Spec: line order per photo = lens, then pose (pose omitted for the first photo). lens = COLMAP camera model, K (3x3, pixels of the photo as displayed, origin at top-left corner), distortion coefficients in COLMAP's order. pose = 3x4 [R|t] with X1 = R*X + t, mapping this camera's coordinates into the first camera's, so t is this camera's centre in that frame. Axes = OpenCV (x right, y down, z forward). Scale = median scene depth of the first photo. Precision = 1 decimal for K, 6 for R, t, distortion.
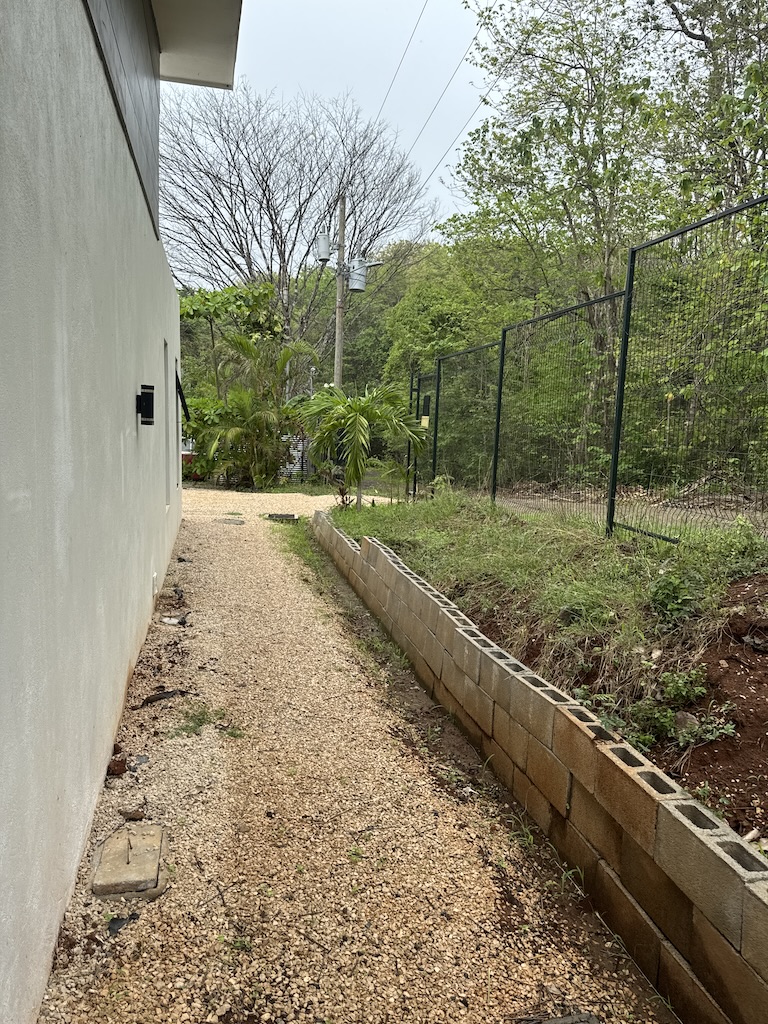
lens RADIAL K [[725.3, 0, 383.6], [0, 725.3, 514.2], [0, 0, 1]] dist [0.070443, -0.080766]
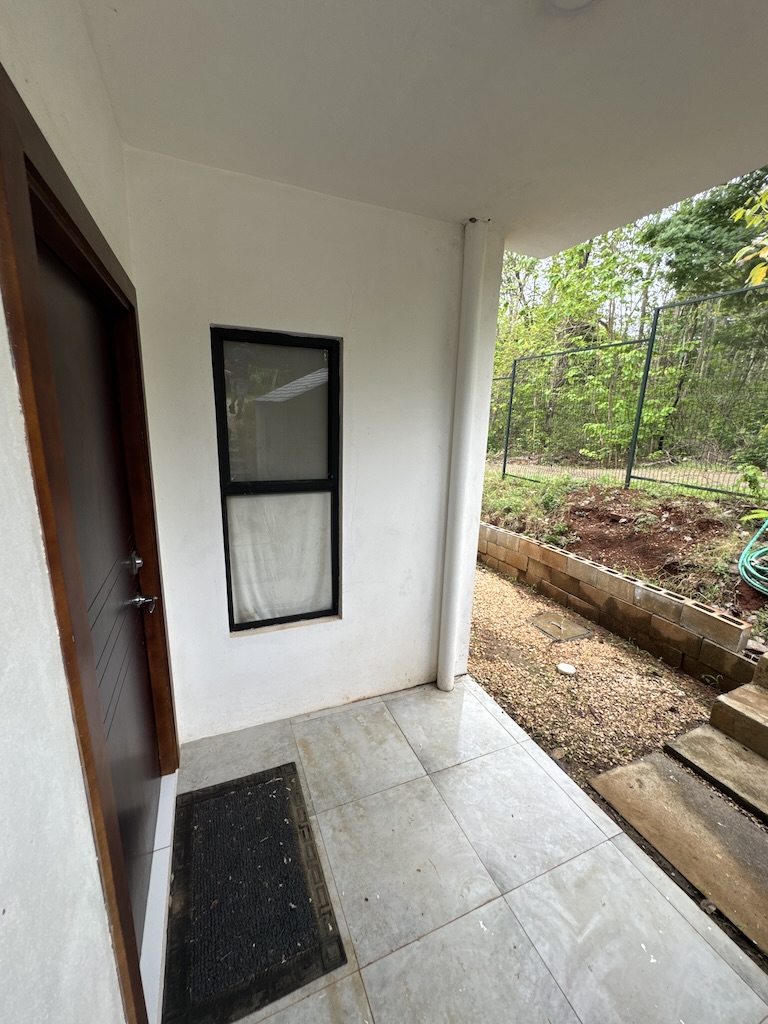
lens RADIAL K [[411.7, 0, 384.9], [0, 411.7, 511.0], [0, 0, 1]] dist [-0.013989, 0.001722]
pose [[0.985581, -0.041445, 0.164053, -0.621442], [0.023605, 0.993736, 0.109234, -0.047474], [-0.167552, -0.103787, 0.980385, -0.587235]]
